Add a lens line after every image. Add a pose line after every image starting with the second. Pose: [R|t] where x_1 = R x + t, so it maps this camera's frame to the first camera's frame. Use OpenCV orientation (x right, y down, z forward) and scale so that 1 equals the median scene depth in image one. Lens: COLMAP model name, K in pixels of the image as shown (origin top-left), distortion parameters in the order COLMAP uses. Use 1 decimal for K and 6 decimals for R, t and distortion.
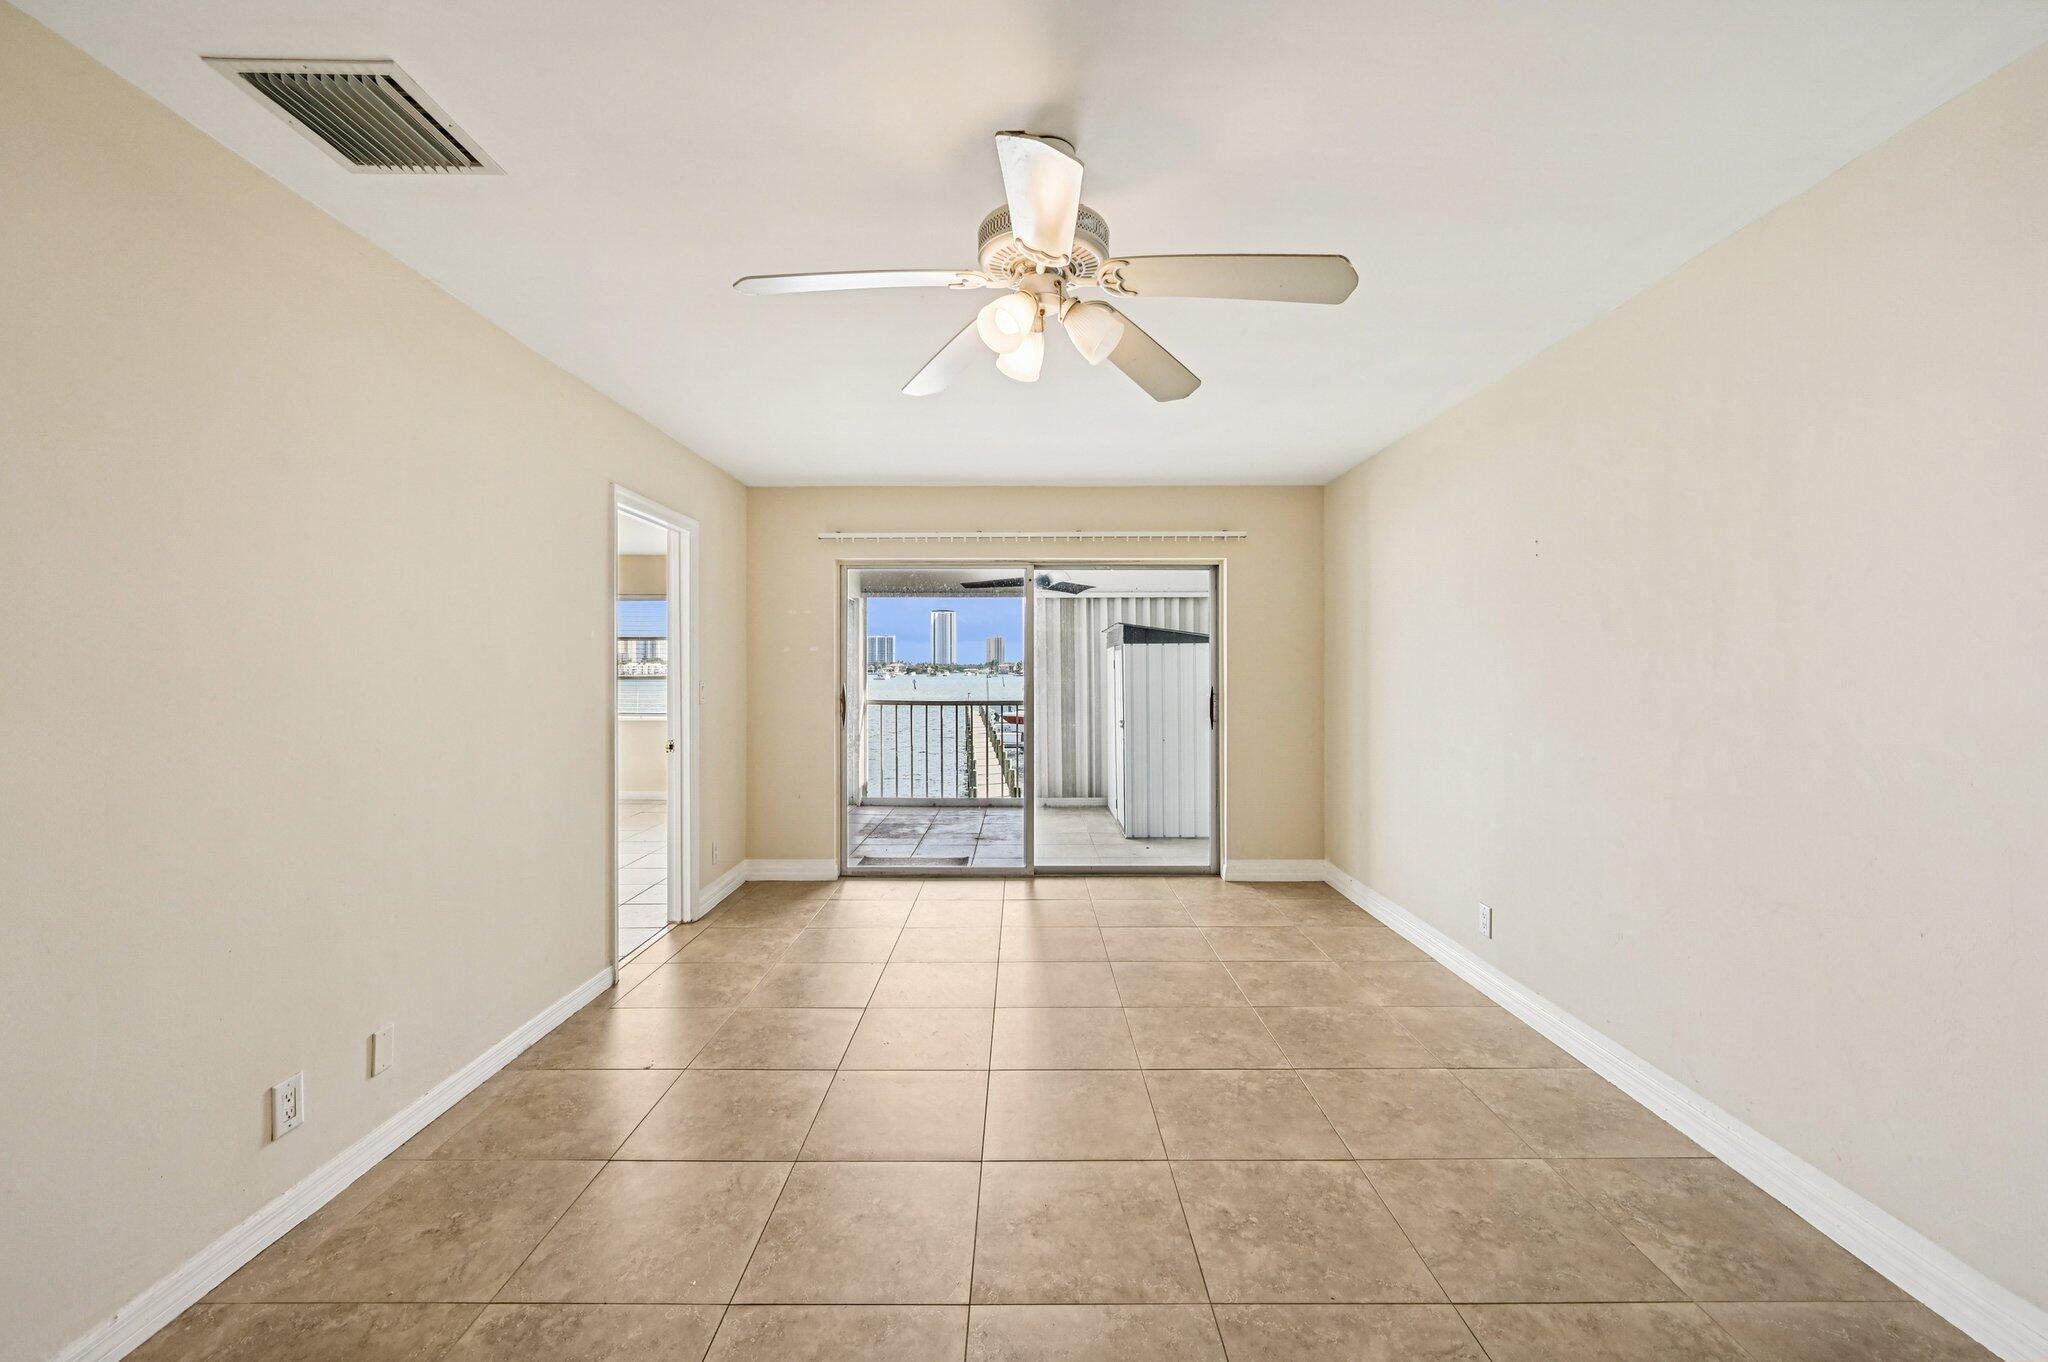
lens RADIAL K [[830.1, 0, 1014.4], [0, 830.1, 673.1], [0, 0, 1]] dist [-0.003177, 0.000101]
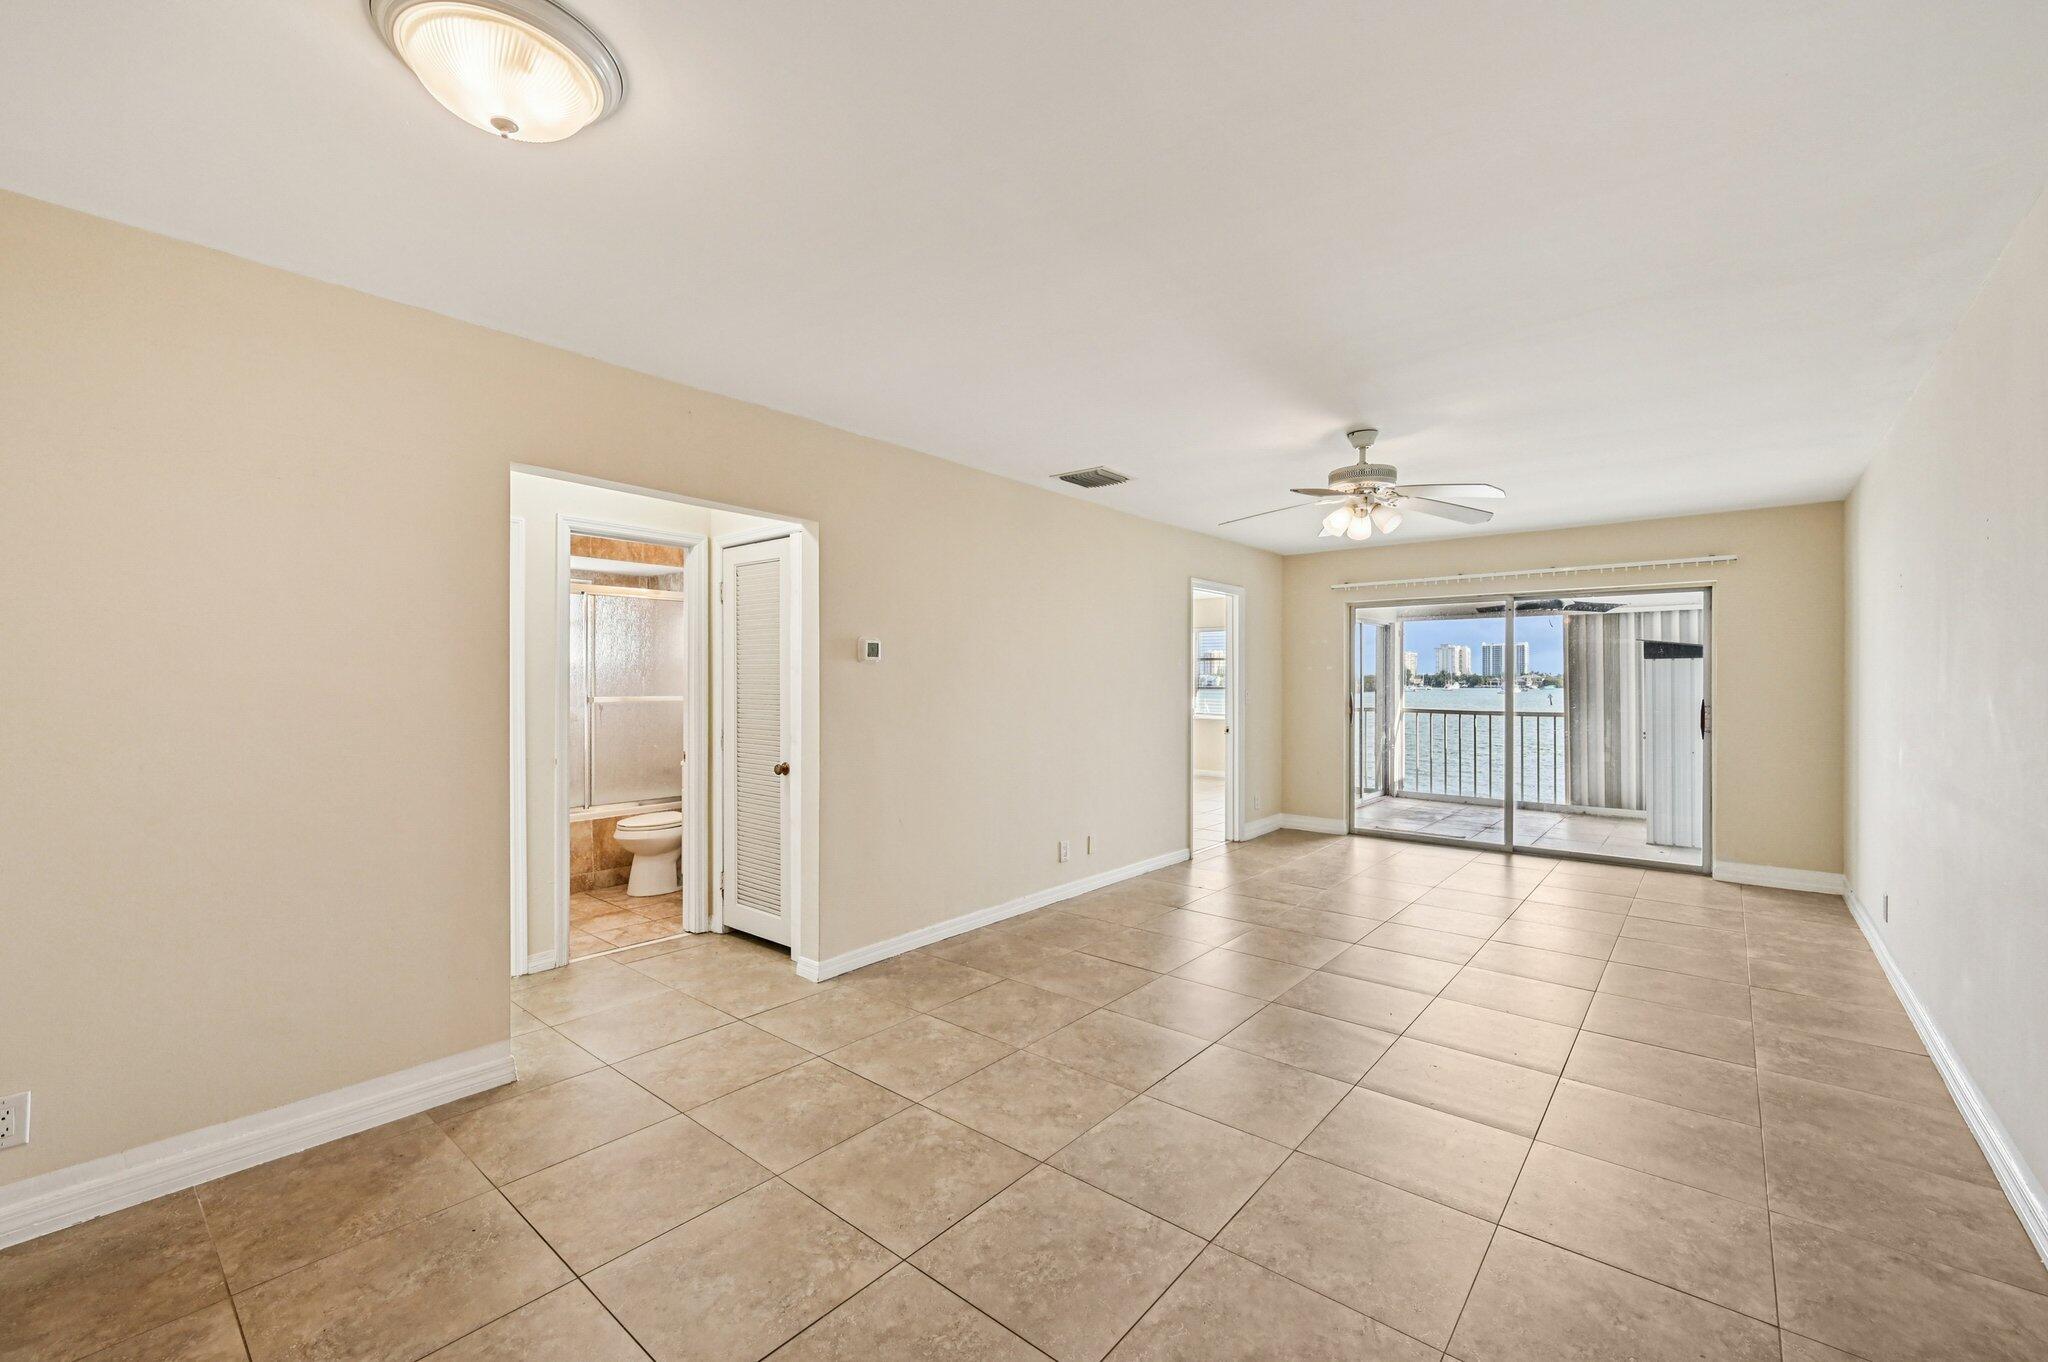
lens RADIAL K [[830.1, 0, 1011.4], [0, 830.1, 679.5], [0, 0, 1]] dist [-0.003177, 0.000101]
pose [[0.763769, 0.001603, -0.645488, 0.254018], [-0.006012, 0.999971, -0.004632, 0.000514], [0.645462, 0.007418, 0.763757, -0.415824]]
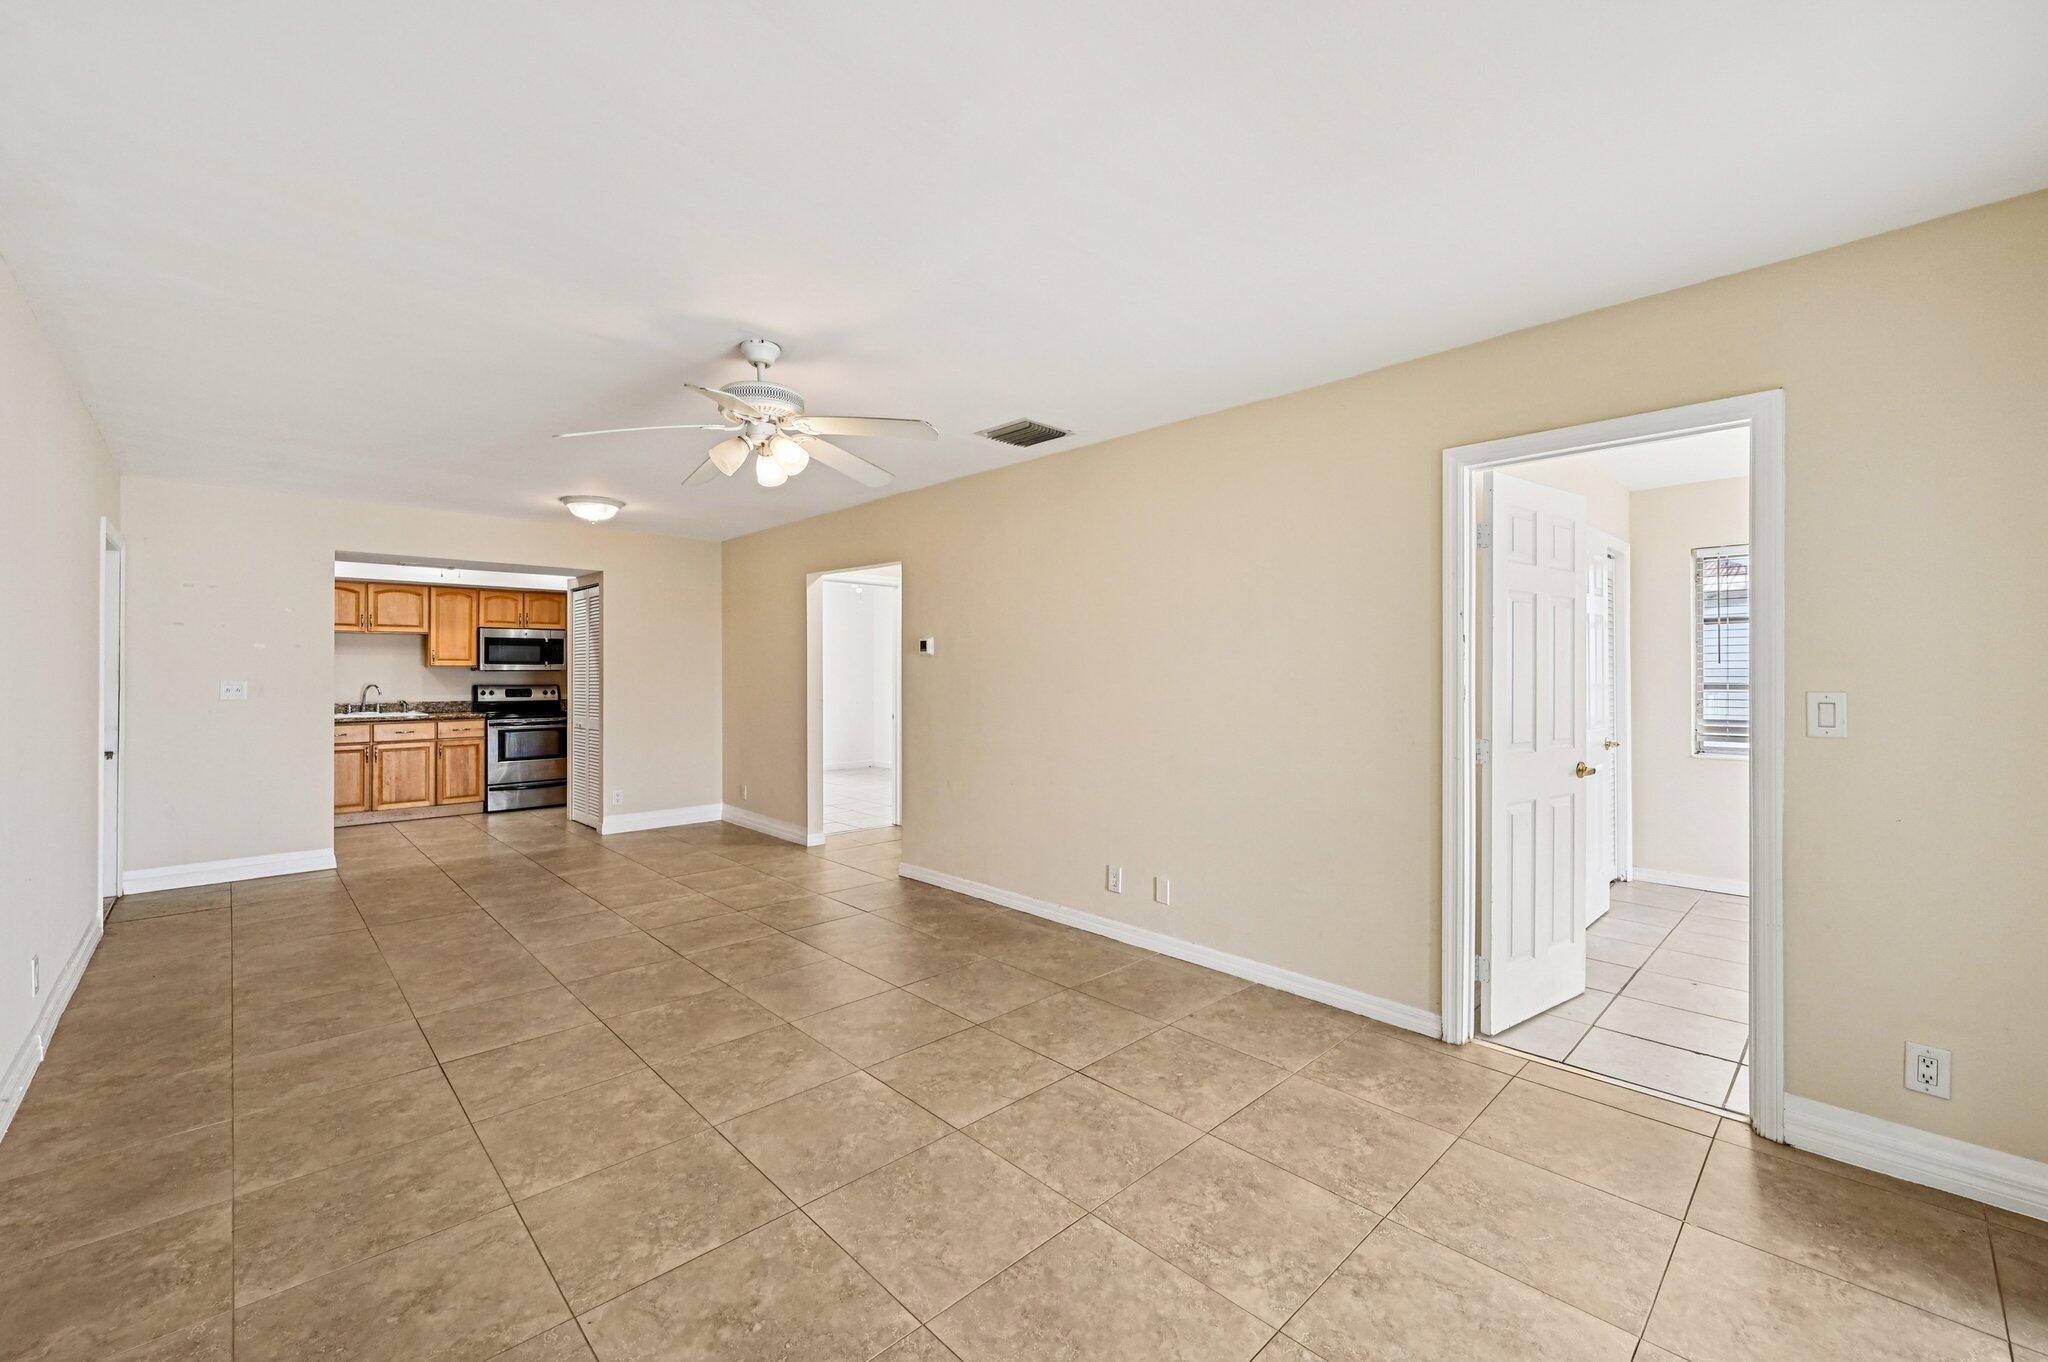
lens RADIAL K [[830.1, 0, 1034.5], [0, 830.1, 664.0], [0, 0, 1]] dist [-0.003177, 0.000101]
pose [[-0.710028, -0.002947, -0.704168, 0.284912], [-0.001356, 0.999995, -0.002818, -0.004953], [0.704172, -0.001046, -0.710028, 0.904181]]
